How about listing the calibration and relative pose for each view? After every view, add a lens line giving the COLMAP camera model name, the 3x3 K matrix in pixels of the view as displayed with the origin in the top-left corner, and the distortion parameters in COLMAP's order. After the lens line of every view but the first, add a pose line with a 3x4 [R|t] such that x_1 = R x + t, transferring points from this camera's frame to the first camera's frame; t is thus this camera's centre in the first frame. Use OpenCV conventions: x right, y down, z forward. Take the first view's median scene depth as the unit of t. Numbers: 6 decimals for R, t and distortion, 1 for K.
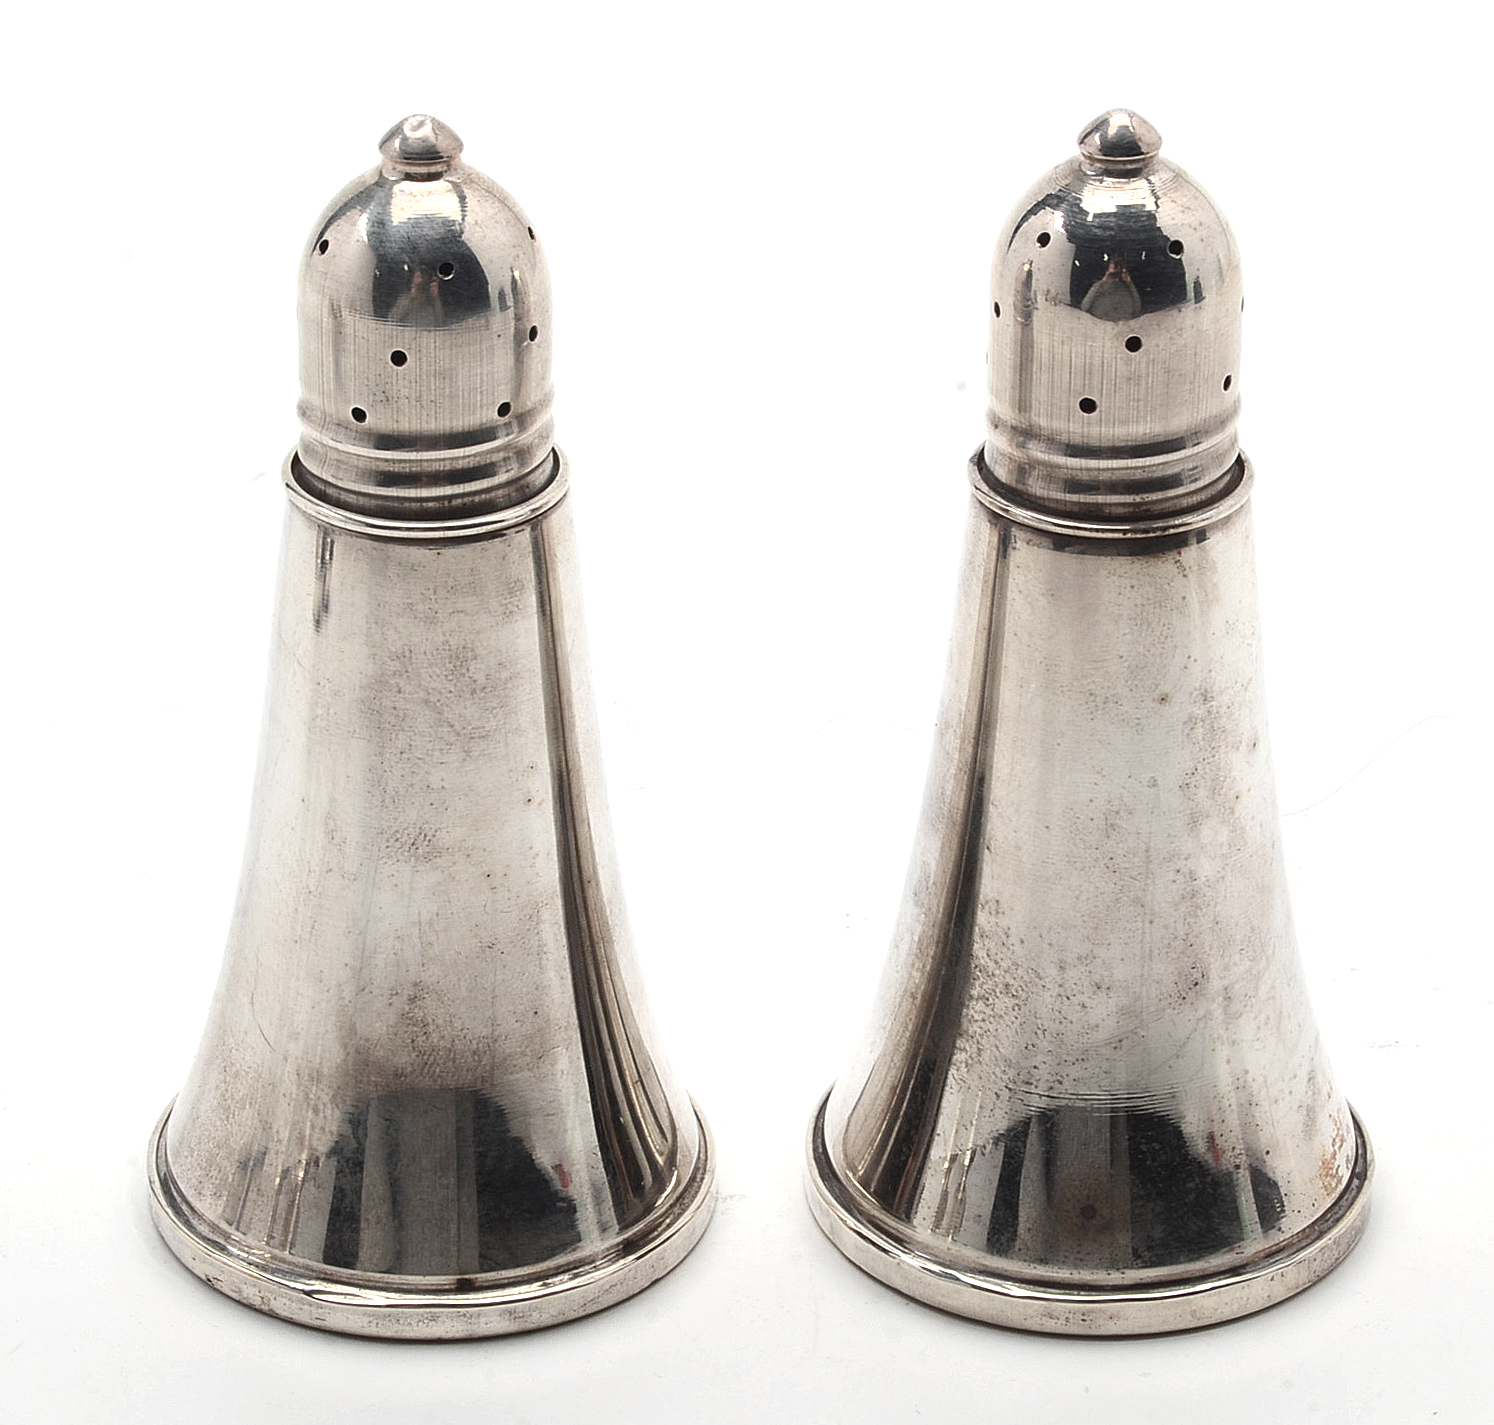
lens RADIAL K [[4138.9, 0, 747.0], [0, 4138.9, 712.5], [0, 0, 1]] dist [-0.010288, -0.050698]
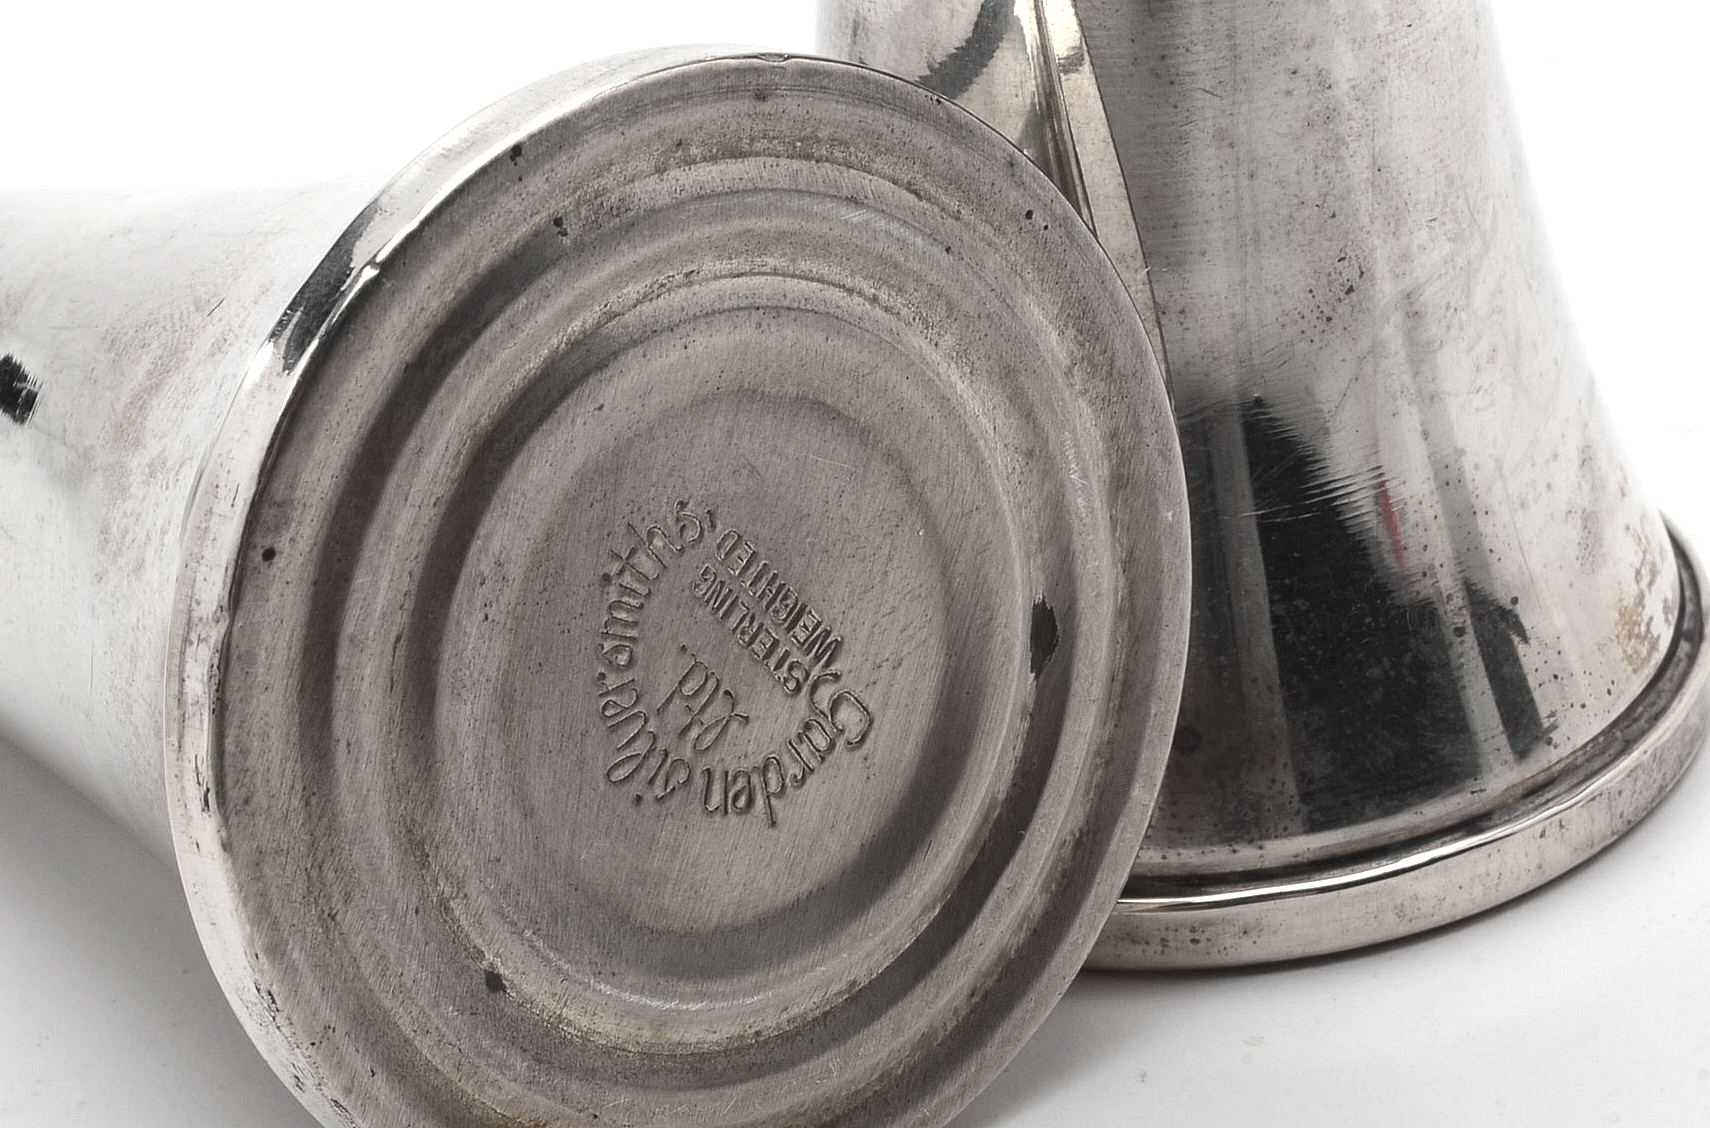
lens RADIAL K [[4078.0, 0, 855.0], [0, 4078.0, 564.0], [0, 0, 1]] dist [0.013089, 0.322713]
pose [[0.994979, -0.088987, -0.045816, 0.068311], [0.091444, 0.994309, 0.054657, 0.067744], [0.040692, -0.058573, 0.997453, 0.490583]]
